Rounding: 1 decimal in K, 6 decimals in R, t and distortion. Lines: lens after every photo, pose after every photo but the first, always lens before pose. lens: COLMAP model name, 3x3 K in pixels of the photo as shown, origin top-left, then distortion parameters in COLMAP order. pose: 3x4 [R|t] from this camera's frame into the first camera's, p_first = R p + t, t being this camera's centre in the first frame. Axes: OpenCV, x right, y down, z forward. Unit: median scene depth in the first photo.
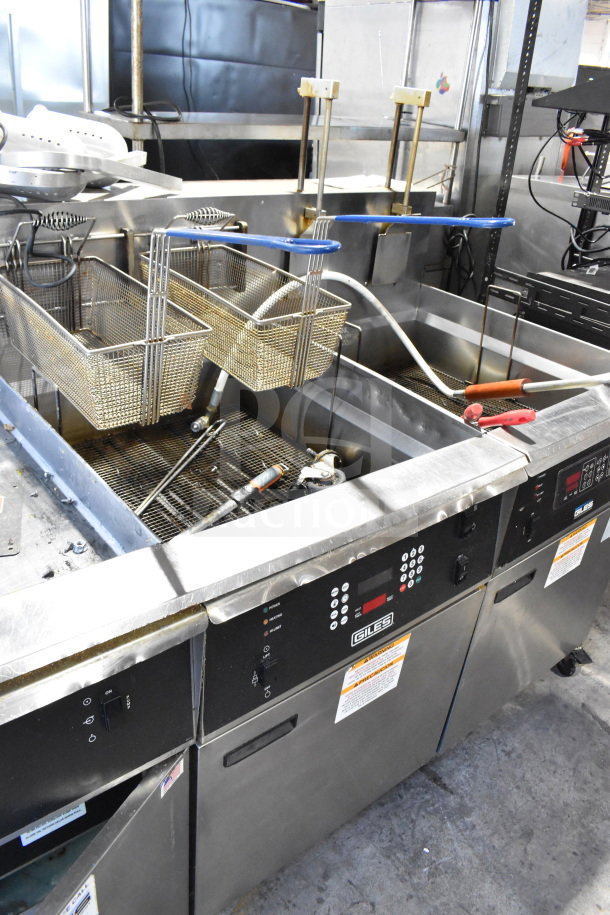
lens RADIAL K [[713.5, 0, 303.3], [0, 713.5, 458.6], [0, 0, 1]] dist [-0.102001, 0.017130]
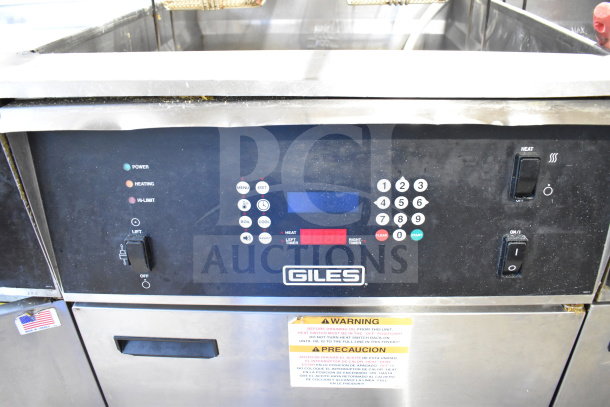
lens RADIAL K [[475.7, 0, 305.0], [0, 475.7, 201.6], [0, 0, 1]] dist [-0.102001, 0.017130]
pose [[0.737800, 0.232851, -0.633586, 0.255685], [-0.243894, 0.967167, 0.071437, 0.096139], [0.629418, 0.101822, 0.770367, 0.423769]]
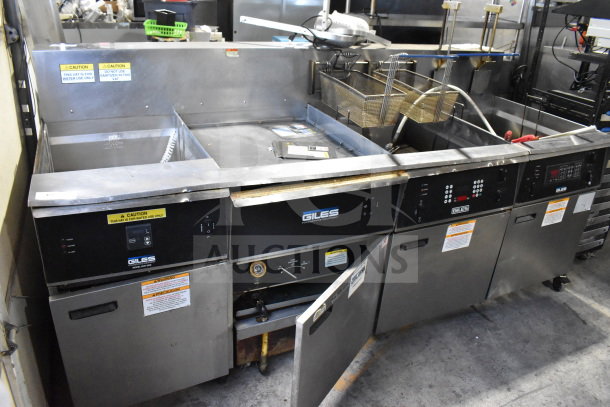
lens RADIAL K [[475.7, 0, 304.5], [0, 475.7, 198.4], [0, 0, 1]] dist [-0.102001, 0.017130]
pose [[0.968247, 0.080021, -0.236843, -0.033888], [-0.098718, 0.992779, -0.068151, 0.257944], [0.229679, 0.089368, 0.969155, -0.547944]]
